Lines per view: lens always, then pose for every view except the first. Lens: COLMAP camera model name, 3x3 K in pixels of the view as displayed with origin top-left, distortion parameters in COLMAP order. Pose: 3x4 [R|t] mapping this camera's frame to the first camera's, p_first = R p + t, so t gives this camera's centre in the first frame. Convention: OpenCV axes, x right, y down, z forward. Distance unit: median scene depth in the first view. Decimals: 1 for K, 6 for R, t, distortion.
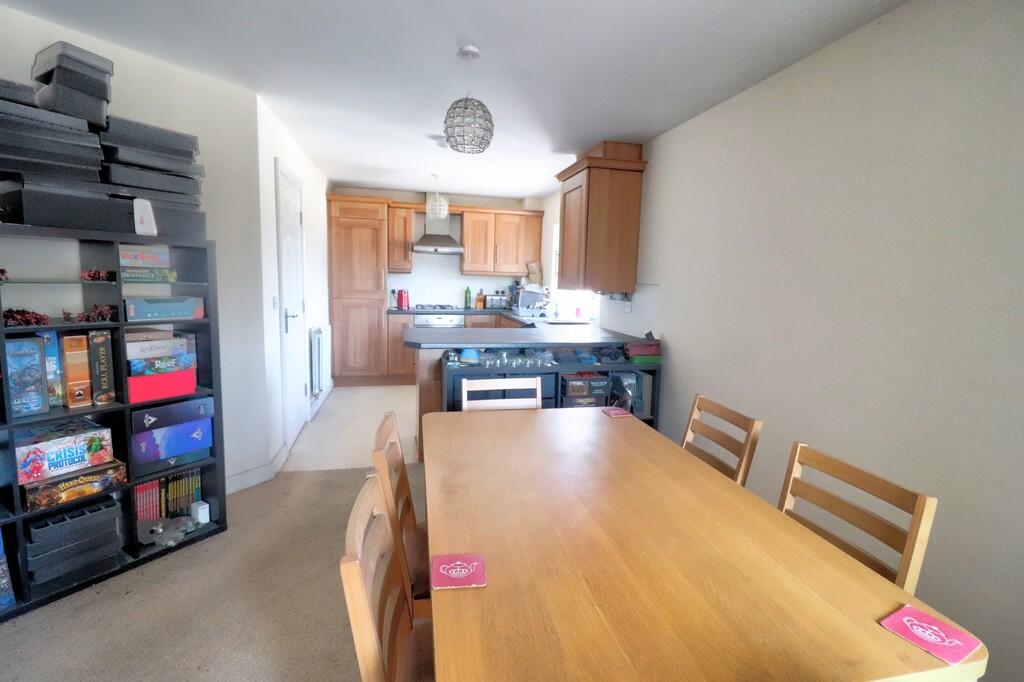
lens RADIAL K [[476.9, 0, 512.7], [0, 476.9, 338.5], [0, 0, 1]] dist [0.001021, 0.000003]
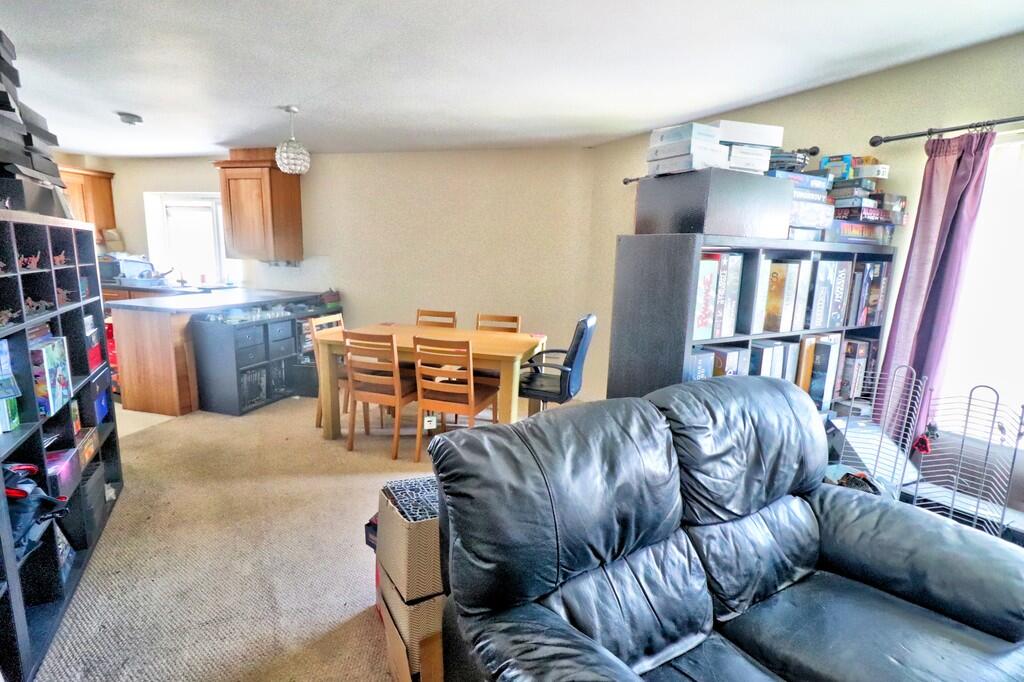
lens RADIAL K [[476.9, 0, 513.1], [0, 476.9, 340.4], [0, 0, 1]] dist [0.001021, 0.000003]
pose [[0.492532, -0.166473, 0.854224, -0.705915], [0.094294, 0.985964, 0.137778, 0.000334], [-0.865171, 0.012689, 0.501316, -0.244594]]
